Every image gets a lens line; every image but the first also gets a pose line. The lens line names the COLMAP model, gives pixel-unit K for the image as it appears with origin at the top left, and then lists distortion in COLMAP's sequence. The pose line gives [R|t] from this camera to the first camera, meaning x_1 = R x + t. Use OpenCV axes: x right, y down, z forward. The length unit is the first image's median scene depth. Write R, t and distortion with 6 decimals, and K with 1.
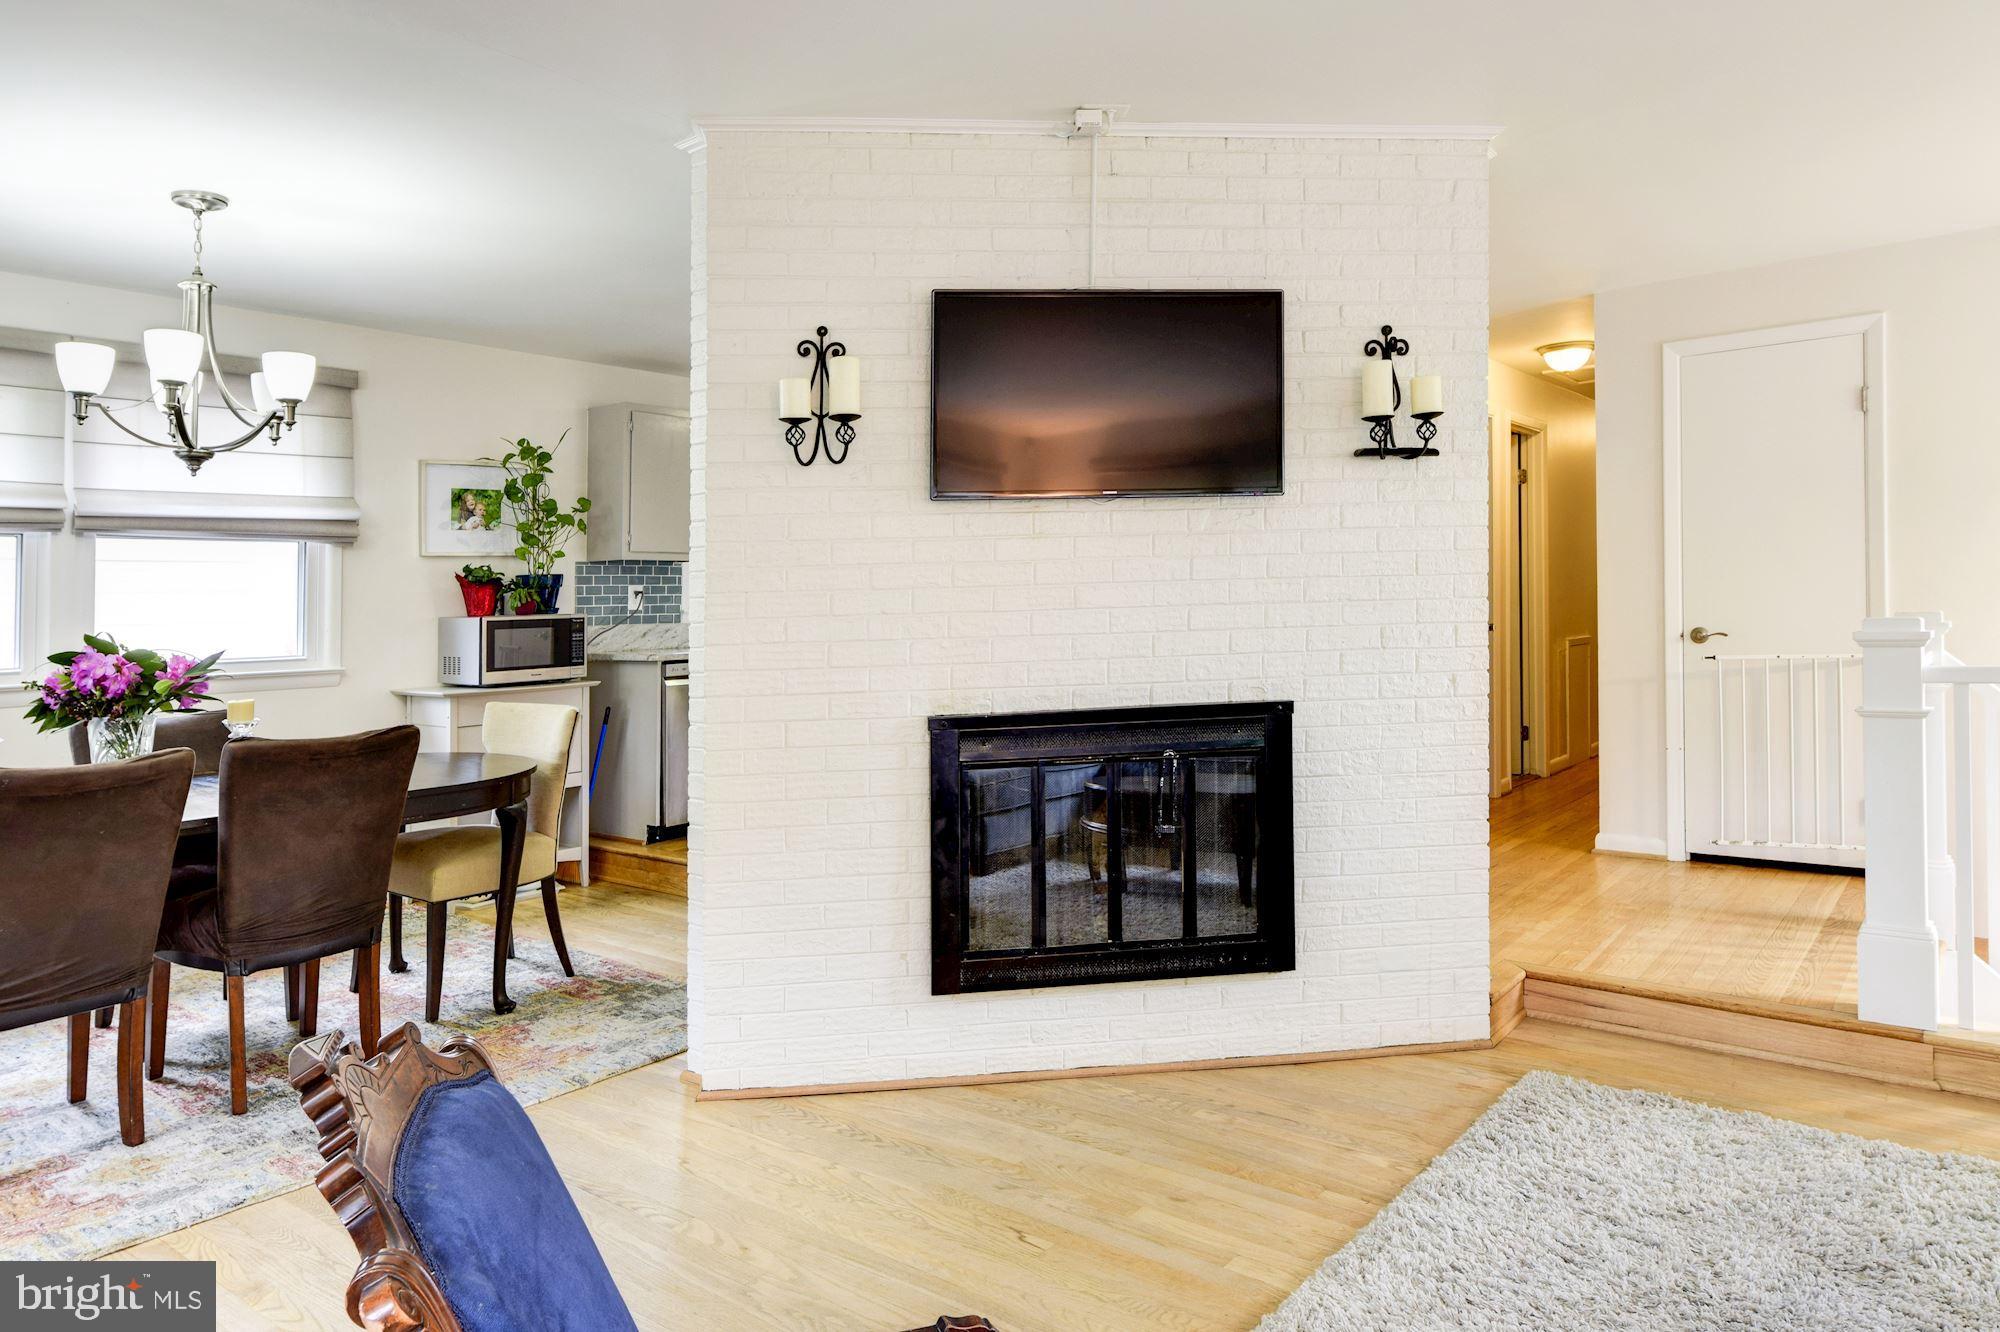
lens RADIAL K [[1299.7, 0, 999.2], [0, 1299.7, 586.6], [0, 0, 1]] dist [0.003688, 0.001171]
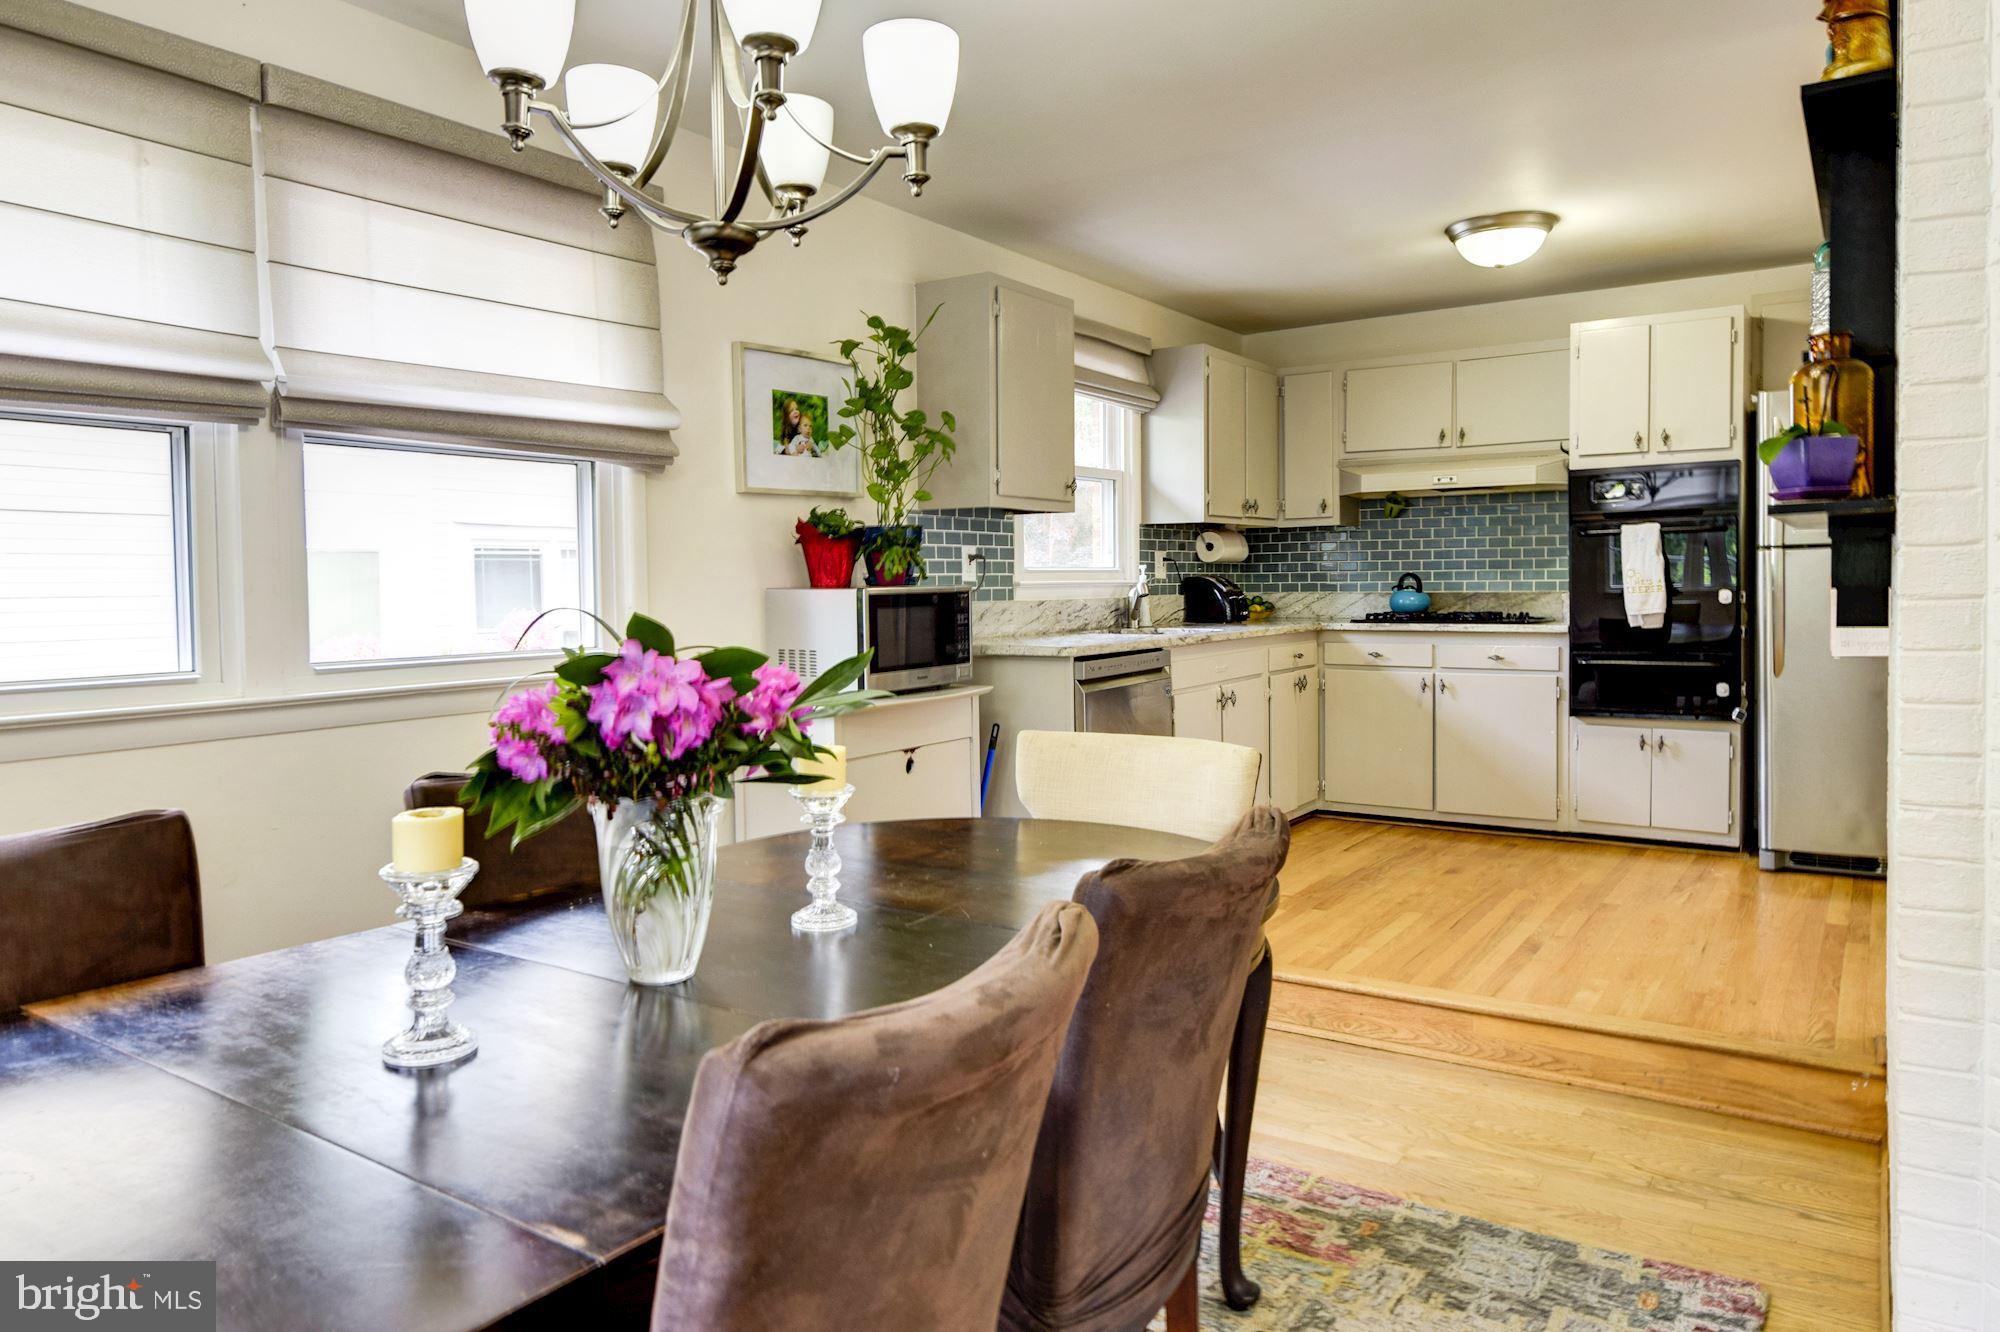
lens RADIAL K [[1300.0, 0, 1000.0], [0, 1300.0, 666.0], [0, 0, 1]] dist [0.000261, -0.000404]
pose [[0.995900, 0.008806, 0.090033, -0.364126], [-0.015616, 0.997045, 0.075217, 0.011708], [-0.089104, -0.076314, 0.993094, 0.330145]]
